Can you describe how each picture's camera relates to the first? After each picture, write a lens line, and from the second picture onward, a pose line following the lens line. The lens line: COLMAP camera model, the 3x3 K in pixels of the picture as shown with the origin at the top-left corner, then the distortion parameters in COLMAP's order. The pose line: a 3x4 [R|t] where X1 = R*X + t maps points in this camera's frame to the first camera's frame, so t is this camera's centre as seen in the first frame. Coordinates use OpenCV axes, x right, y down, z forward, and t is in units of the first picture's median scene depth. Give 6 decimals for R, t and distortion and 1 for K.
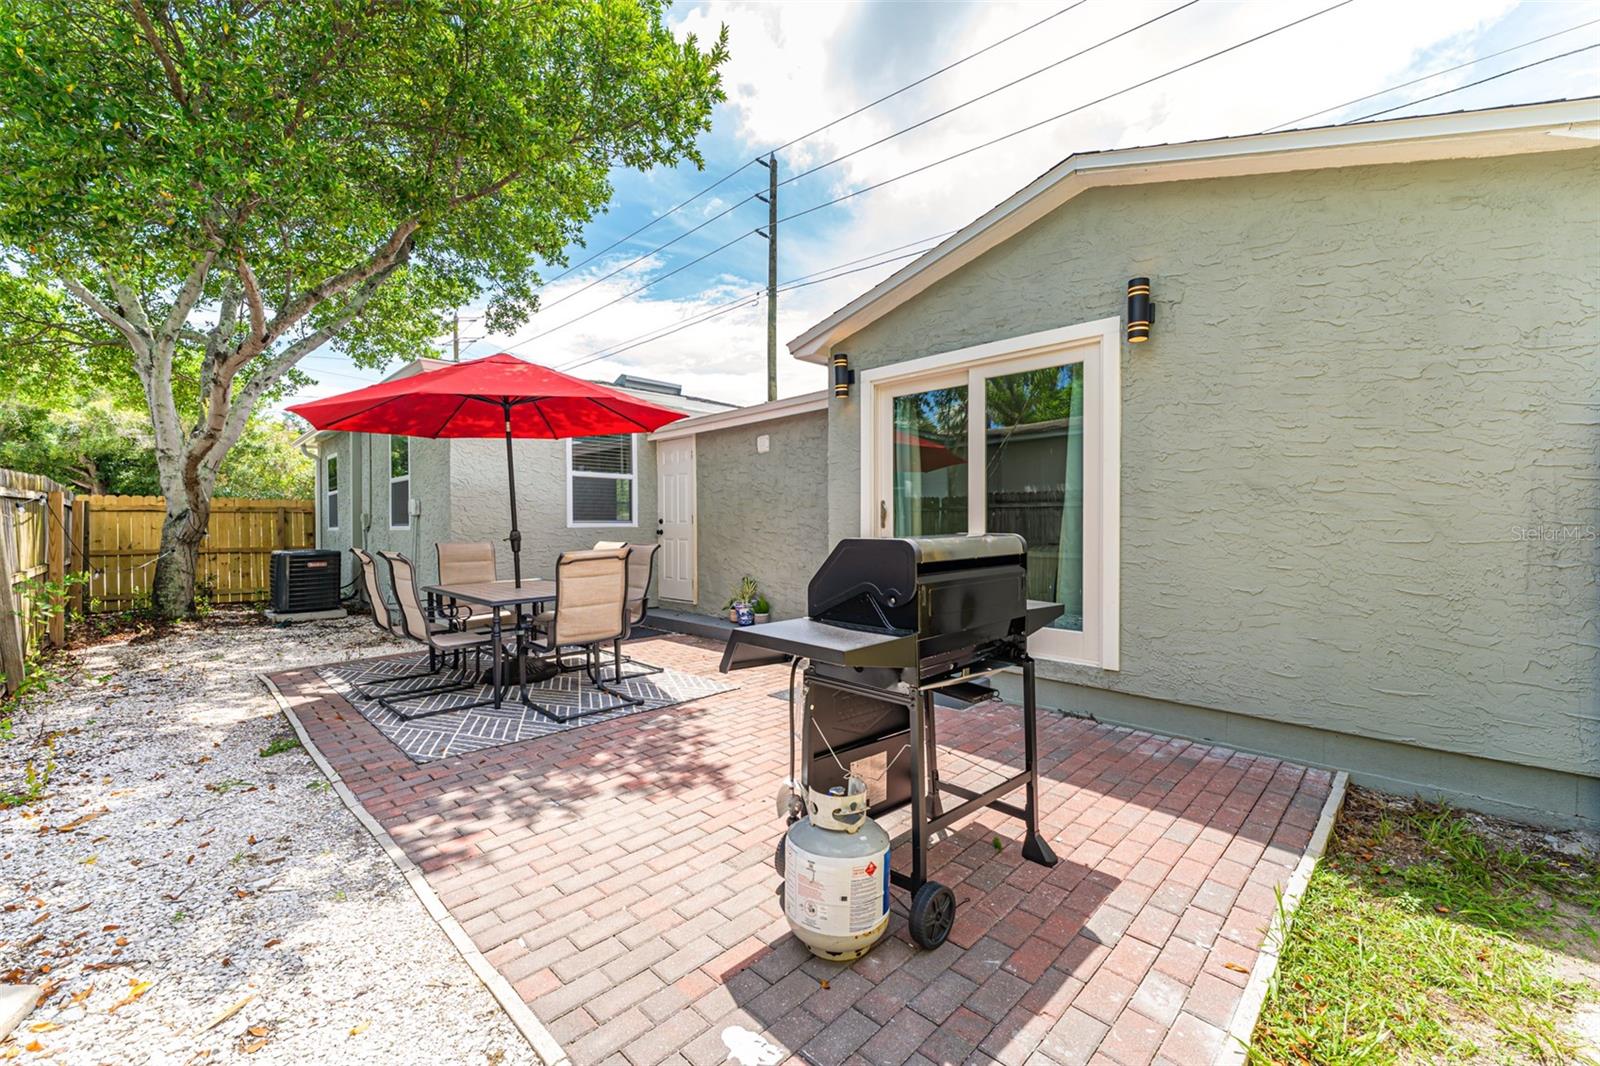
lens RADIAL K [[647.1, 0, 798.5], [0, 647.1, 525.4], [0, 0, 1]] dist [-0.004265, -0.000067]
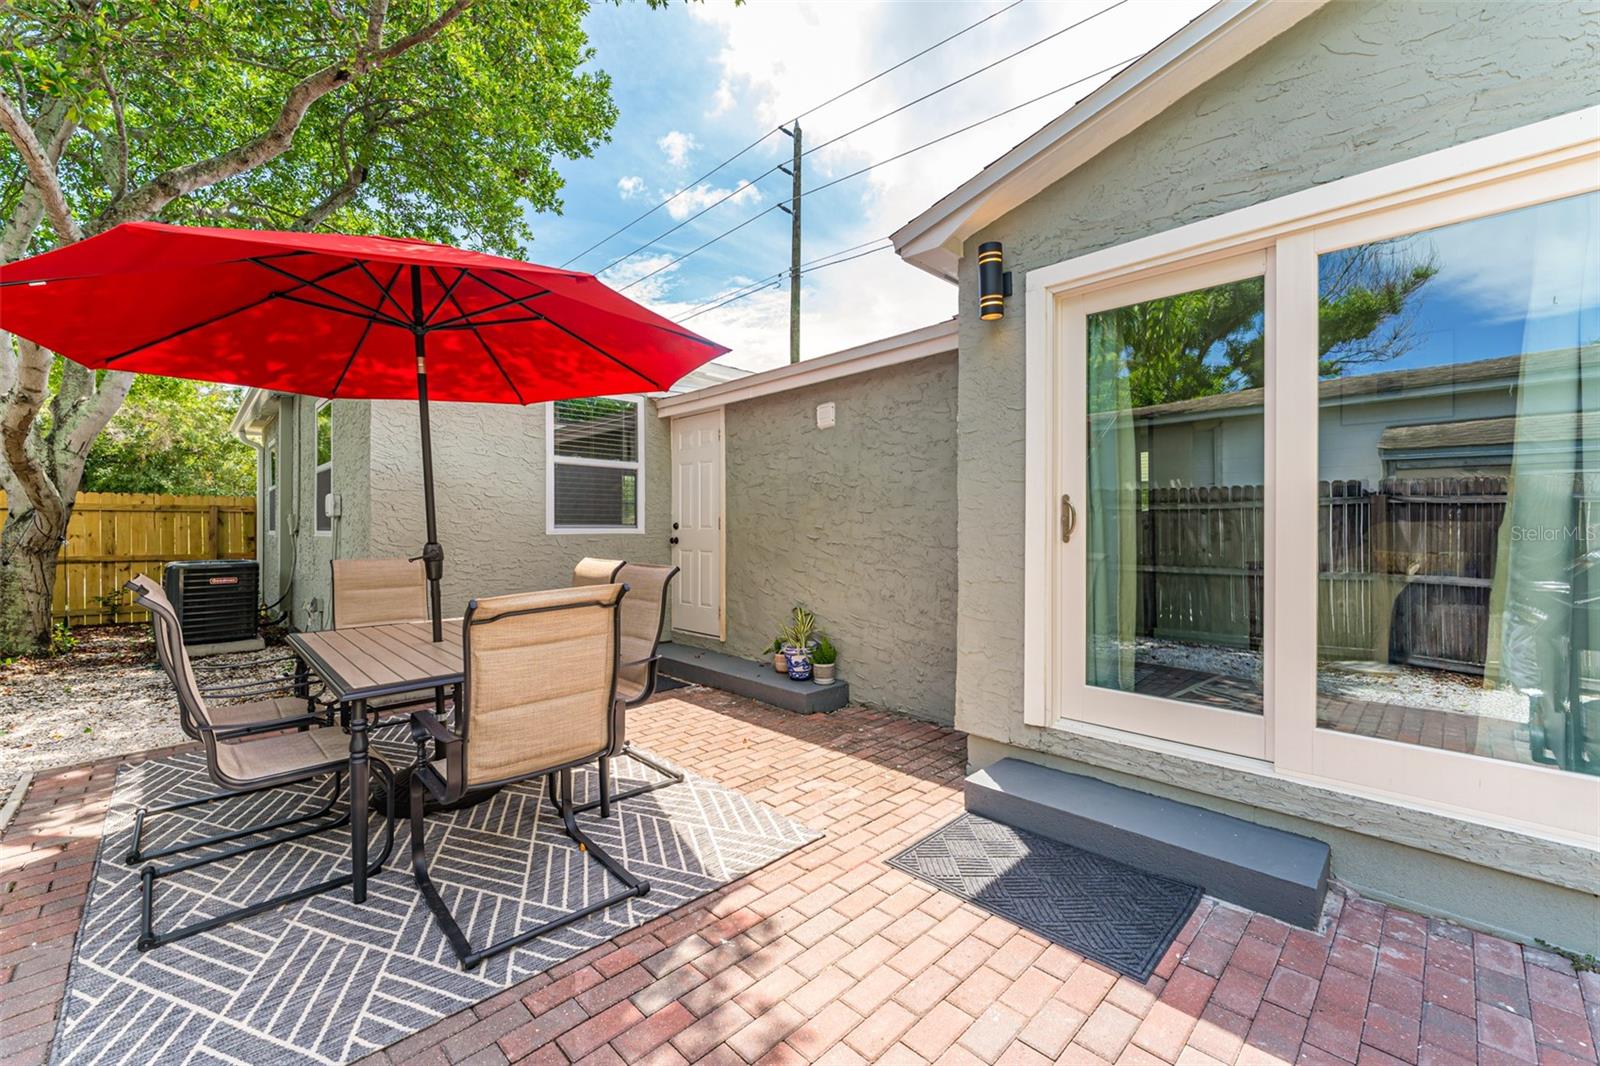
lens RADIAL K [[647.1, 0, 801.6], [0, 647.1, 527.0], [0, 0, 1]] dist [-0.004265, -0.000067]
pose [[0.999931, 0.004946, -0.010651, -0.069325], [-0.004965, 0.999986, -0.001702, -0.005446], [0.010643, 0.001755, 0.999942, 0.296616]]
